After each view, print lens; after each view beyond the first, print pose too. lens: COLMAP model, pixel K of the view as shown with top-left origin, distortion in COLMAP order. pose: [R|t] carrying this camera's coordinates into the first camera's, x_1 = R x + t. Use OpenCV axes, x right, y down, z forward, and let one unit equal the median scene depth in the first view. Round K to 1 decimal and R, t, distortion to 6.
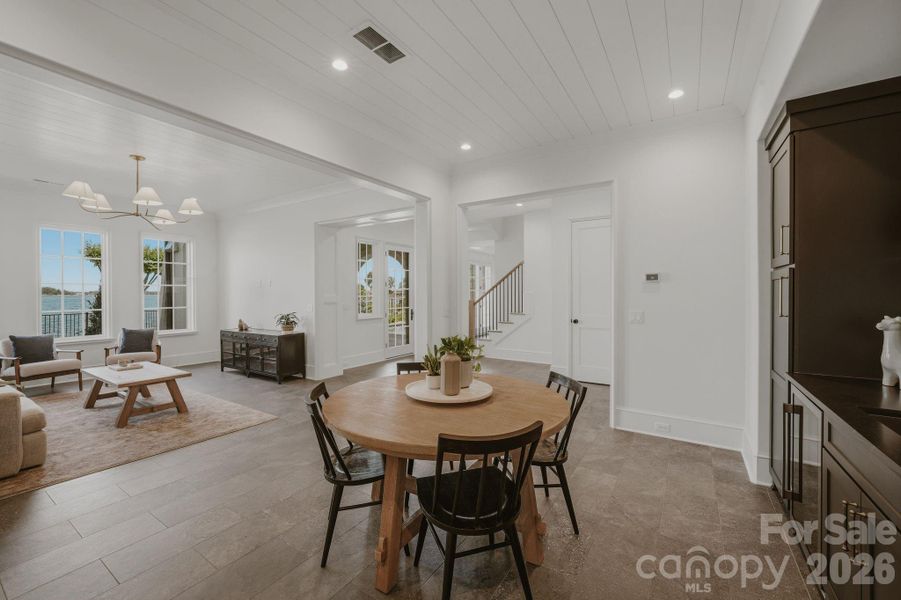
lens RADIAL K [[364.3, 0, 453.3], [0, 364.3, 299.3], [0, 0, 1]] dist [-0.001846, -0.000034]
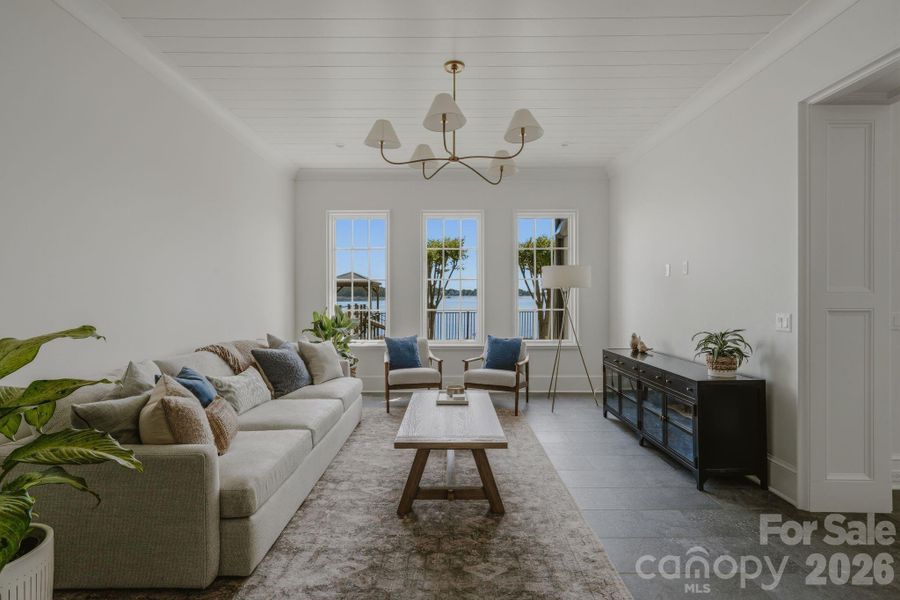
lens RADIAL K [[411.4, 0, 451.8], [0, 411.4, 298.6], [0, 0, 1]] dist [0.002716, -0.000297]
pose [[0.518057, 0.004180, -0.855336, -0.197605], [-0.010704, 0.999941, -0.001596, 0.004115], [0.855279, 0.009982, 0.518071, 0.459752]]
